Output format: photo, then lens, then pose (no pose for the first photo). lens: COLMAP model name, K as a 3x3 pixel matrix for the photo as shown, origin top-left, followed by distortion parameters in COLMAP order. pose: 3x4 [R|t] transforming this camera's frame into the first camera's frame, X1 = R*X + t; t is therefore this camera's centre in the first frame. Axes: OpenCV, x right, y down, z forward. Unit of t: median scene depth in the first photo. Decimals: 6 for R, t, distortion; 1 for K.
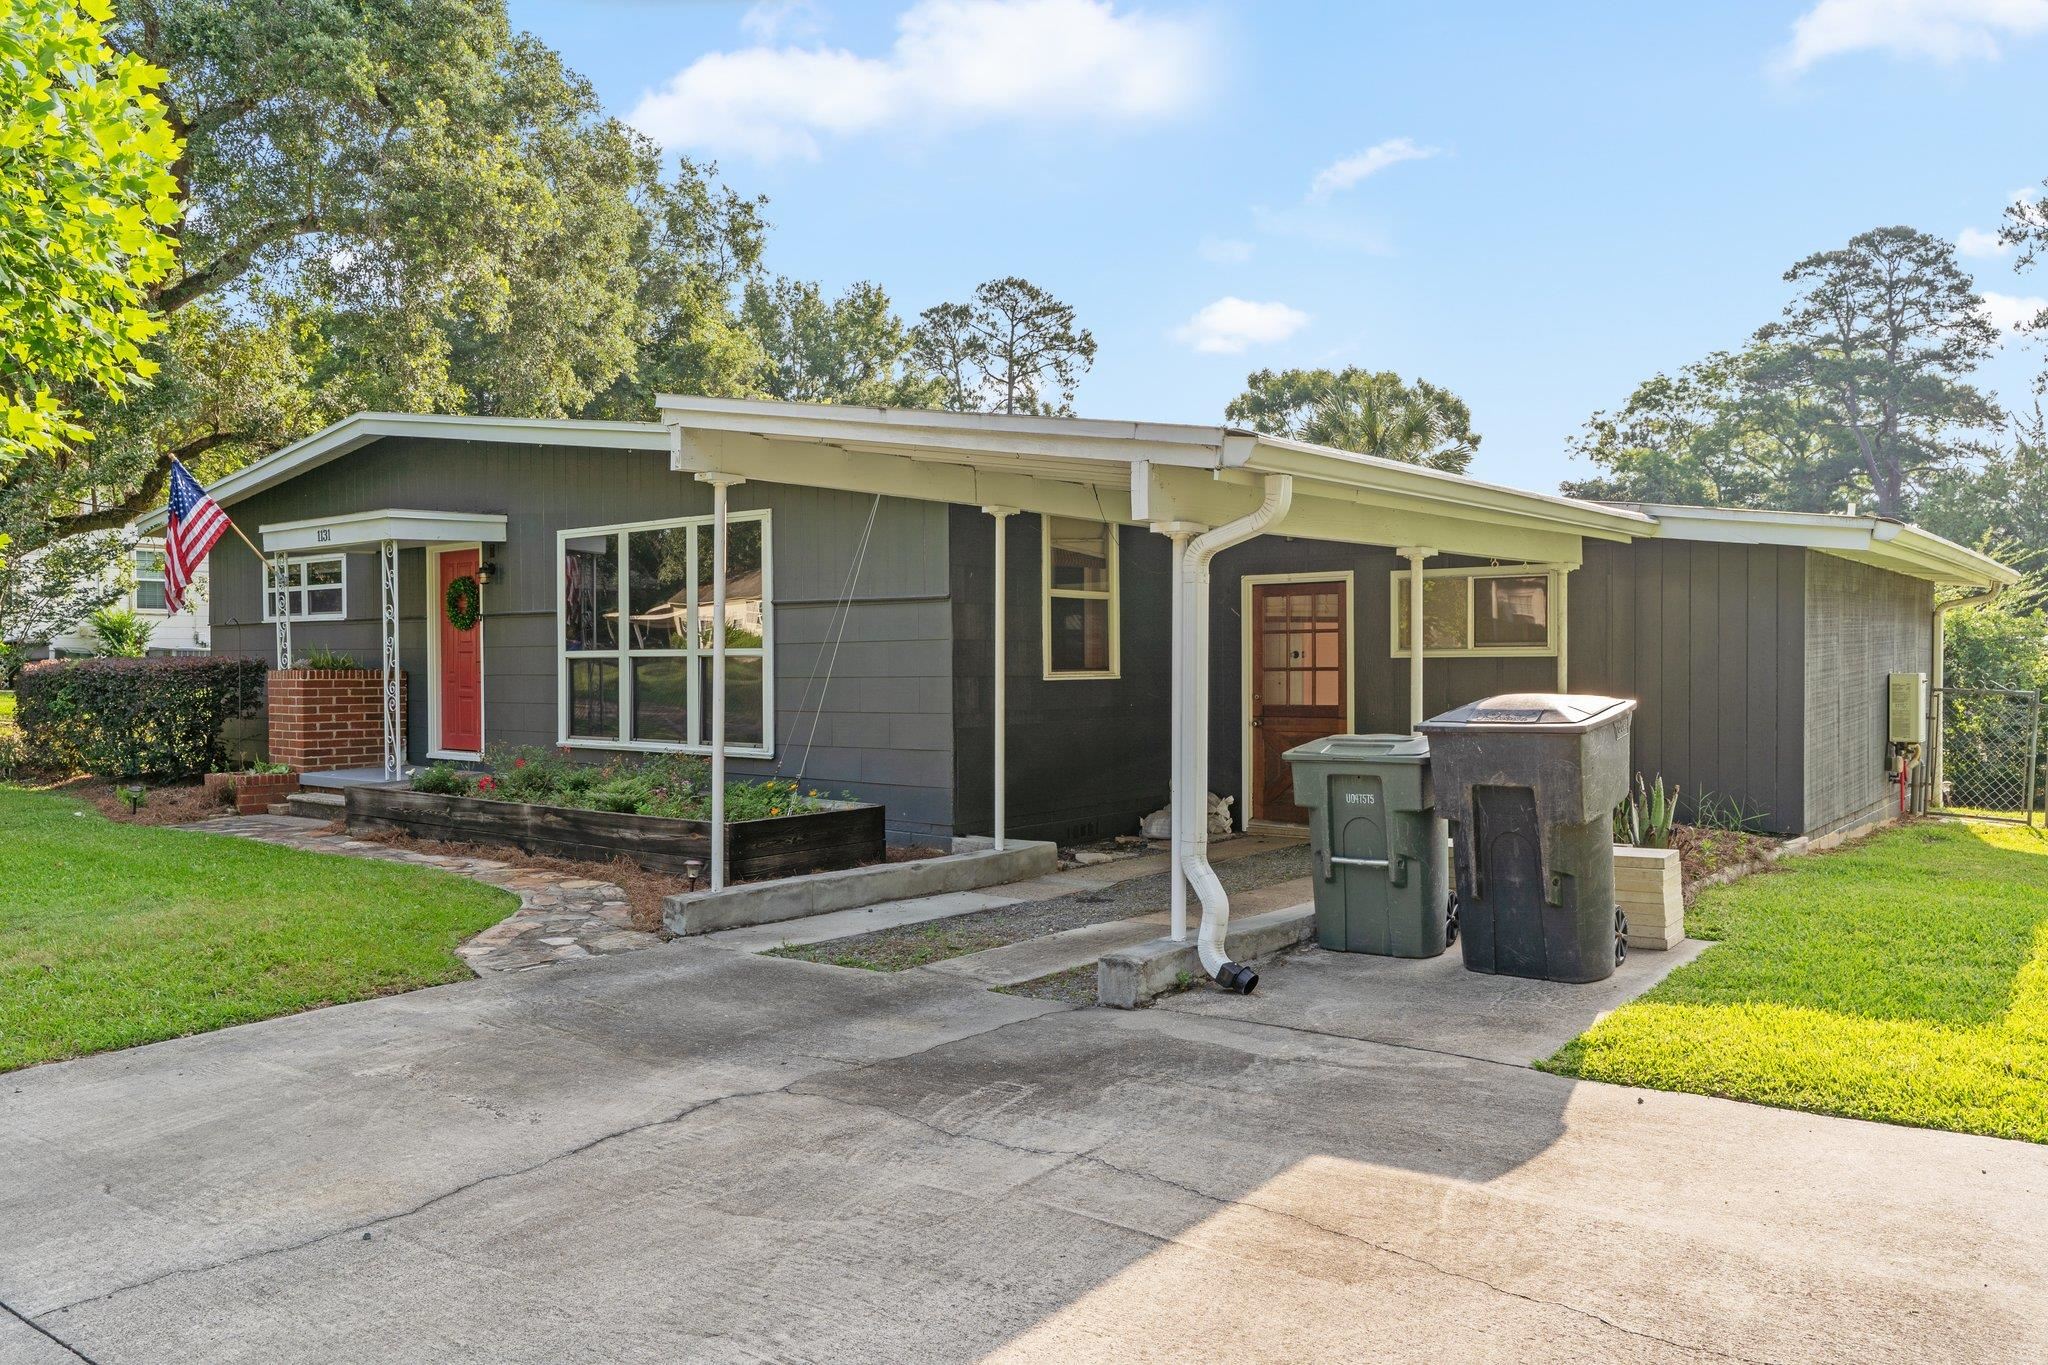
lens RADIAL K [[1493.9, 0, 1024.0], [0, 1493.9, 682.5], [0, 0, 1]] dist [0.002342, 0.001616]
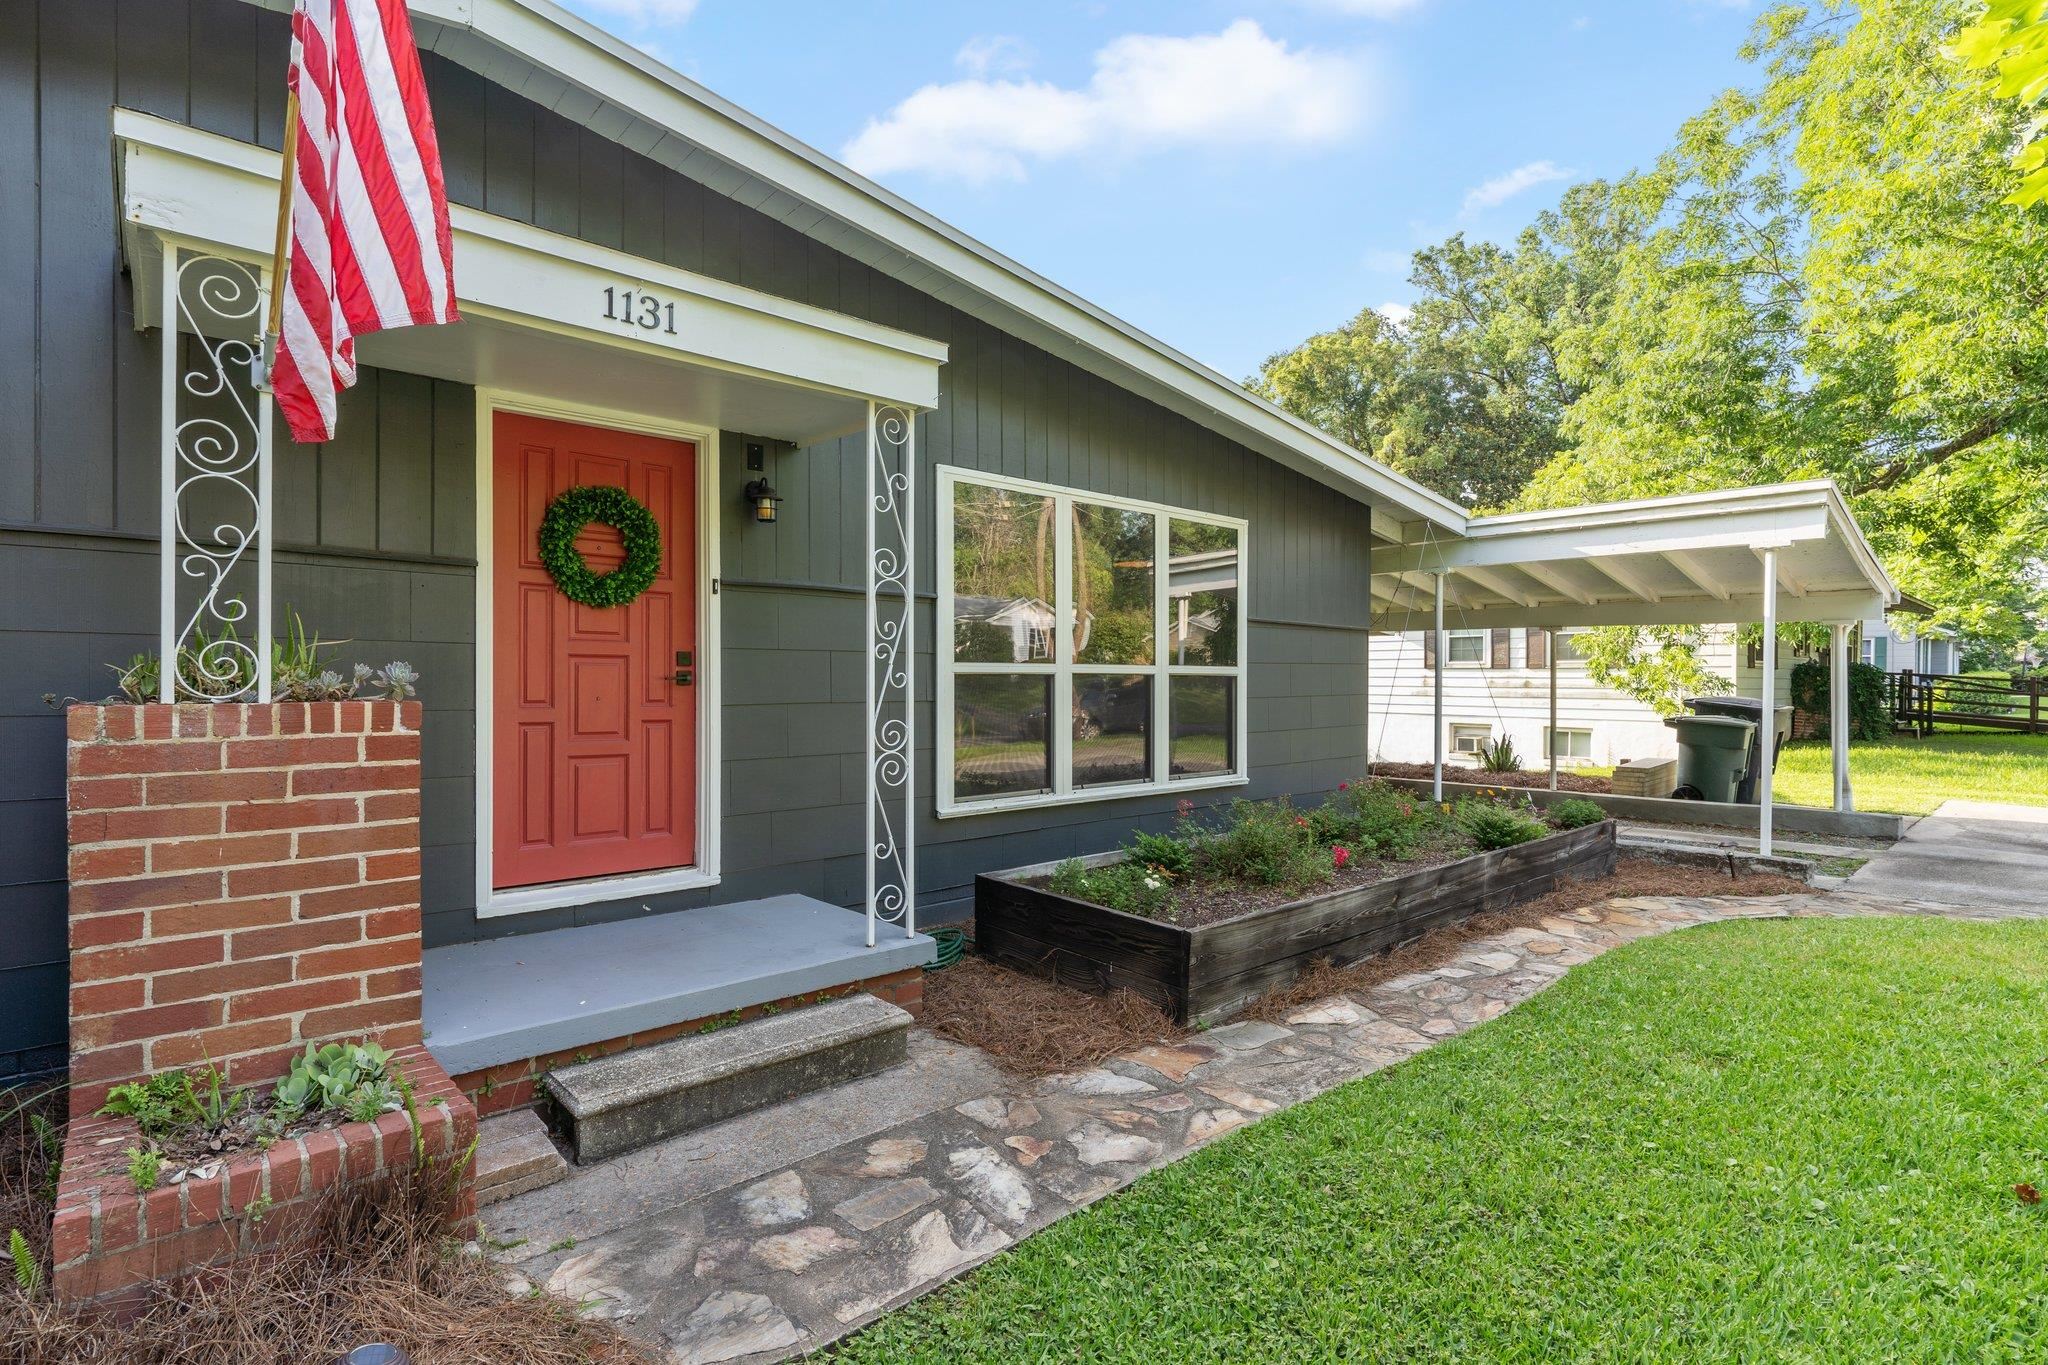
lens RADIAL K [[983.2, 0, 1024.0], [0, 983.2, 682.5], [0, 0, 1]] dist [-0.003425, -0.000708]
pose [[0.167423, 0.003153, 0.985880, -0.111680], [0.012586, 0.999907, -0.005336, -0.001572], [-0.985805, 0.013302, 0.167368, 0.143242]]
